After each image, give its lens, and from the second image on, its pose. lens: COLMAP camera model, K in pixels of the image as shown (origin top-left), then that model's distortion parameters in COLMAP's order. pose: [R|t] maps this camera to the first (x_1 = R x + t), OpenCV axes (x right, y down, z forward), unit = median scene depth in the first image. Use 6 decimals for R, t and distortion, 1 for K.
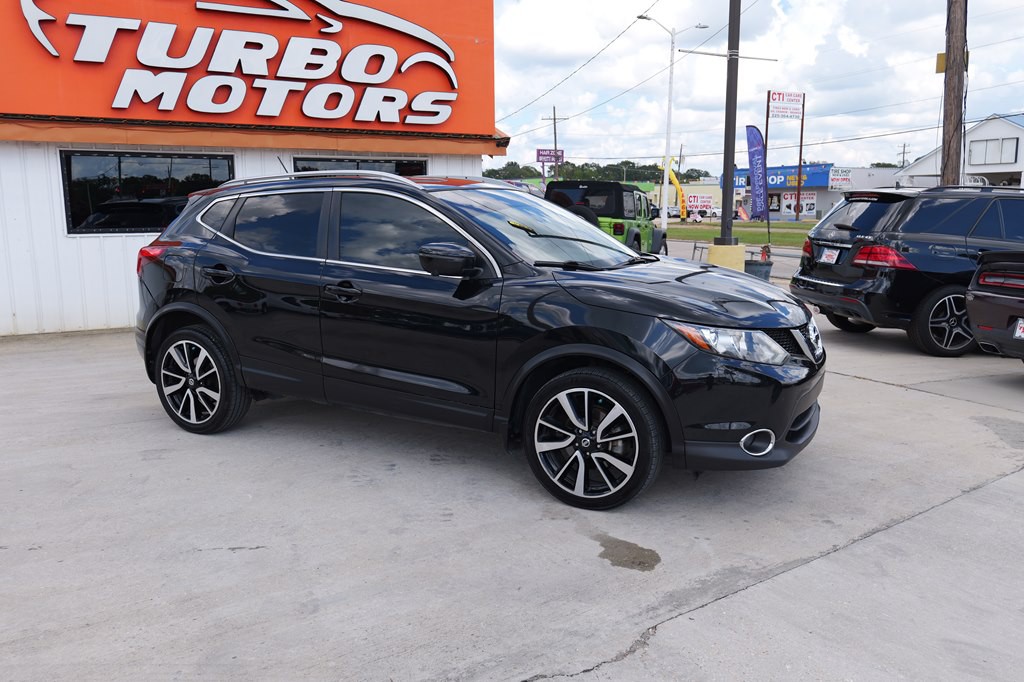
lens RADIAL K [[793.2, 0, 495.6], [0, 793.2, 345.4], [0, 0, 1]] dist [0.008149, -0.002803]
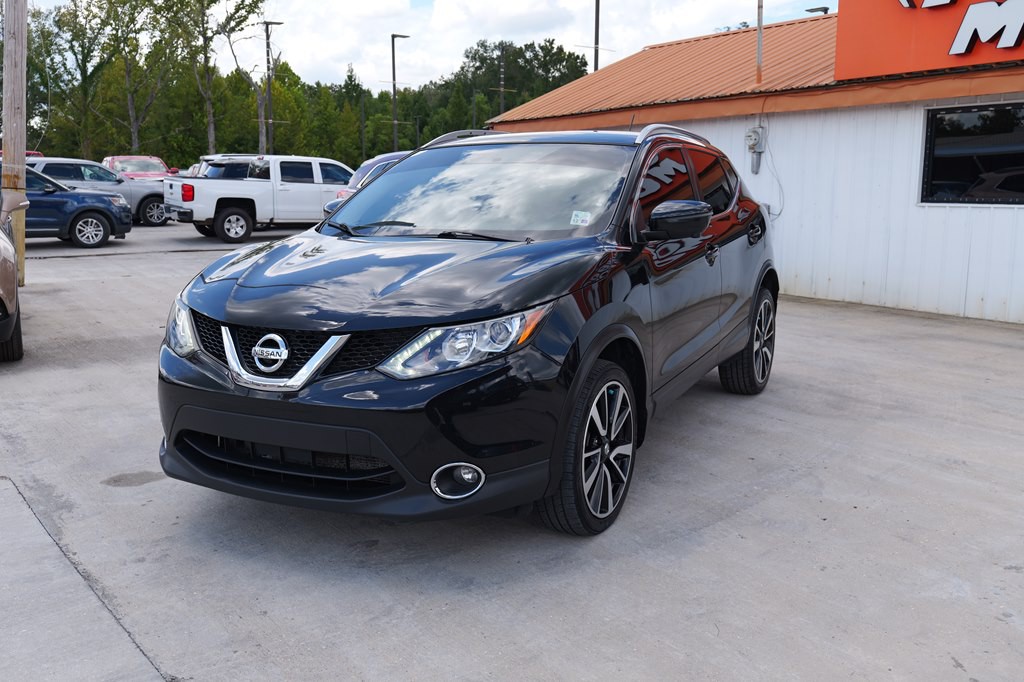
lens RADIAL K [[913.6, 0, 502.3], [0, 913.6, 346.5], [0, 0, 1]] dist [0.013367, -0.022856]
pose [[0.051080, 0.180588, -0.982232, 1.181033], [-0.172083, 0.970397, 0.169463, -0.182161], [0.983757, 0.160369, 0.080644, 1.142435]]
